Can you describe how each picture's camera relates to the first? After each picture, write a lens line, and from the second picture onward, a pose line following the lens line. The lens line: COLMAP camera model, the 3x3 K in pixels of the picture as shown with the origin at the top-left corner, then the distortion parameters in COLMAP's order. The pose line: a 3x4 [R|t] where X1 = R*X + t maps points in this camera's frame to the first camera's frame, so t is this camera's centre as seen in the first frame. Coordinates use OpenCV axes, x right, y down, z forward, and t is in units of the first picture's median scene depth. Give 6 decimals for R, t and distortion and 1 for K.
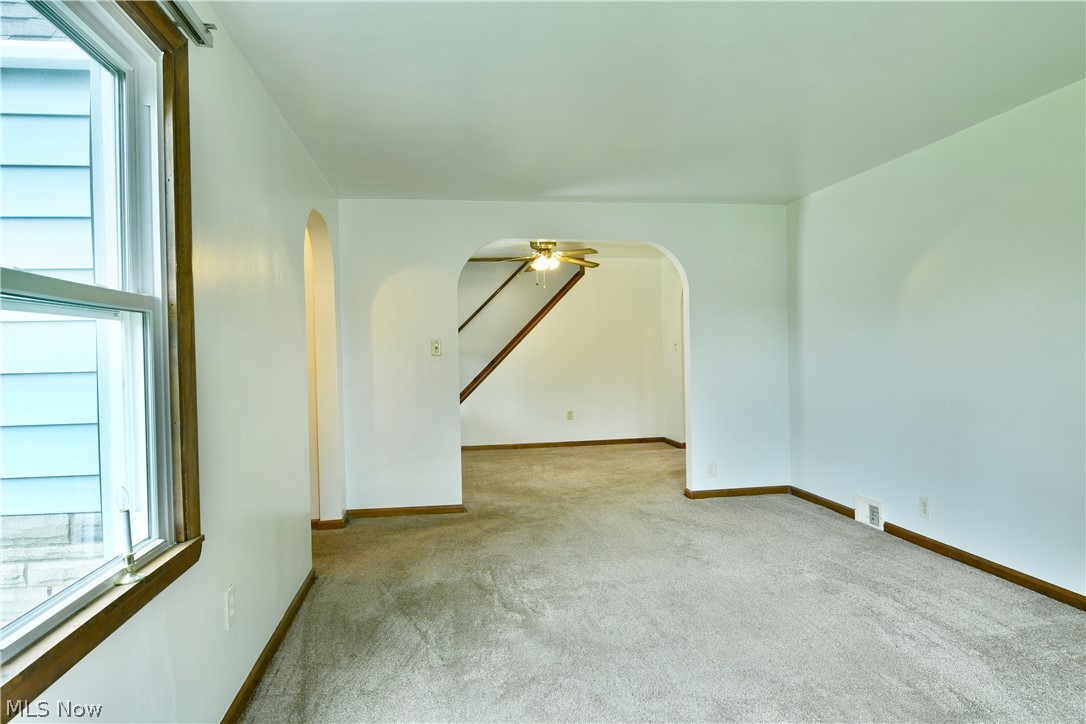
lens RADIAL K [[659.2, 0, 526.5], [0, 659.2, 369.0], [0, 0, 1]] dist [-0.010204, -0.005999]
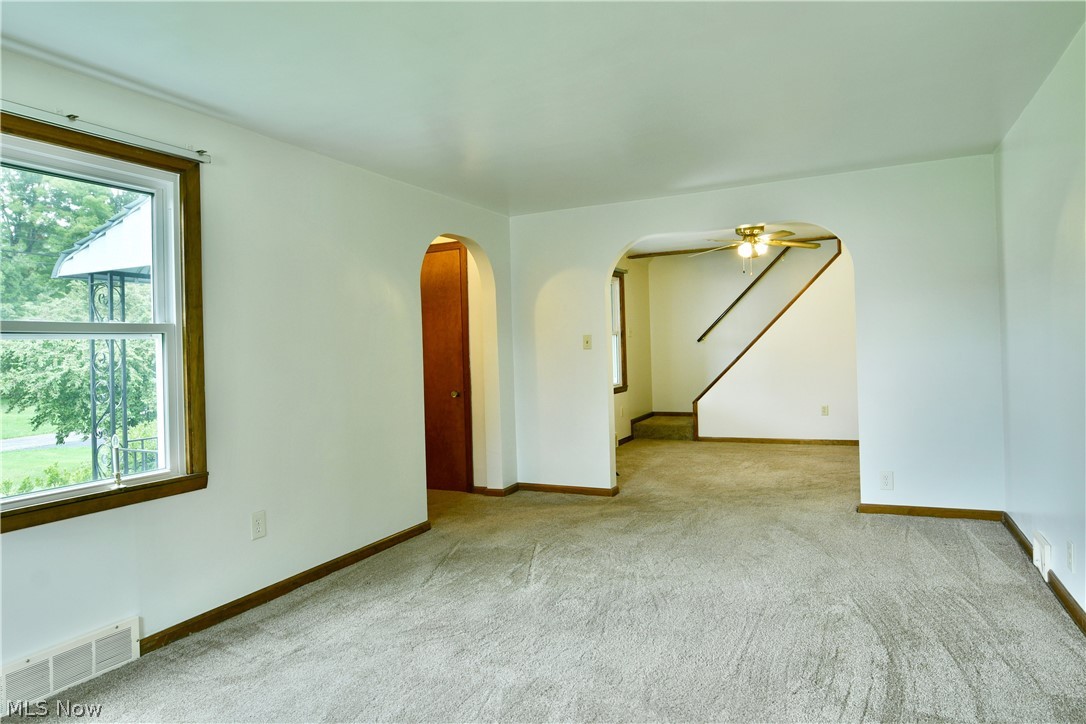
lens RADIAL K [[659.2, 0, 543.9], [0, 659.2, 360.4], [0, 0, 1]] dist [-0.010204, -0.005999]
pose [[0.829689, 0.001449, -0.558223, 0.518771], [0.003088, 0.999969, 0.007186, -0.013270], [0.558217, -0.007686, 0.829660, 0.070816]]
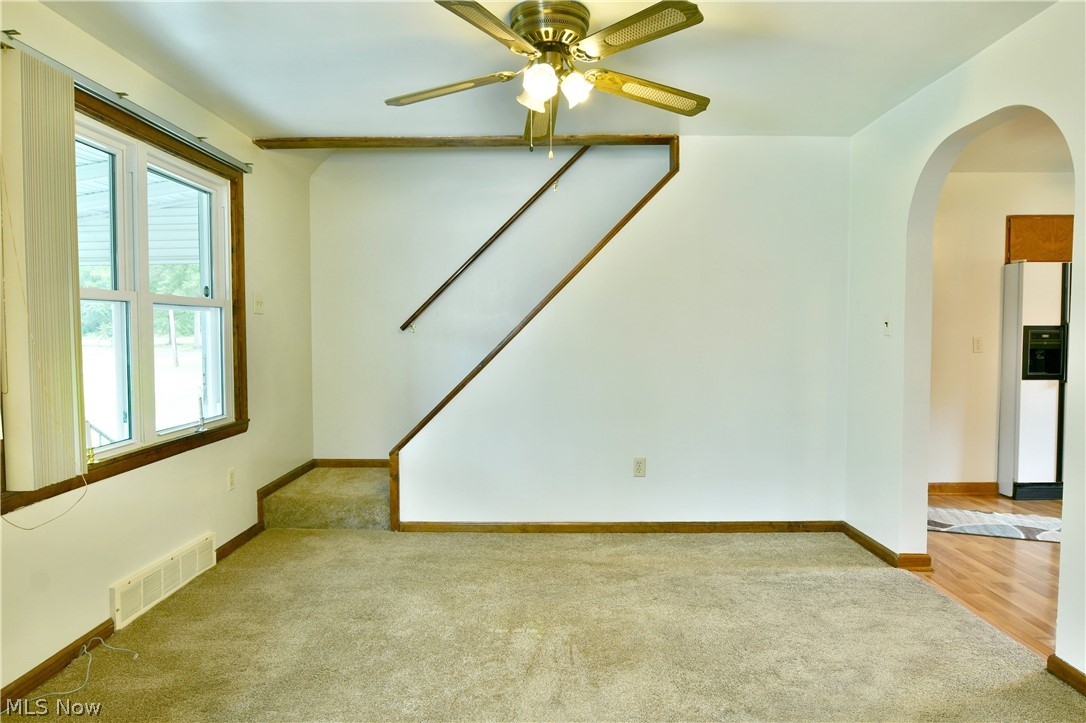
lens RADIAL K [[659.2, 0, 544.3], [0, 659.2, 359.0], [0, 0, 1]] dist [-0.010204, -0.005999]
pose [[0.989767, 0.024918, -0.140503, 0.129442], [-0.022456, 0.999566, 0.019079, -0.034136], [0.140918, -0.015728, 0.989896, 1.071159]]
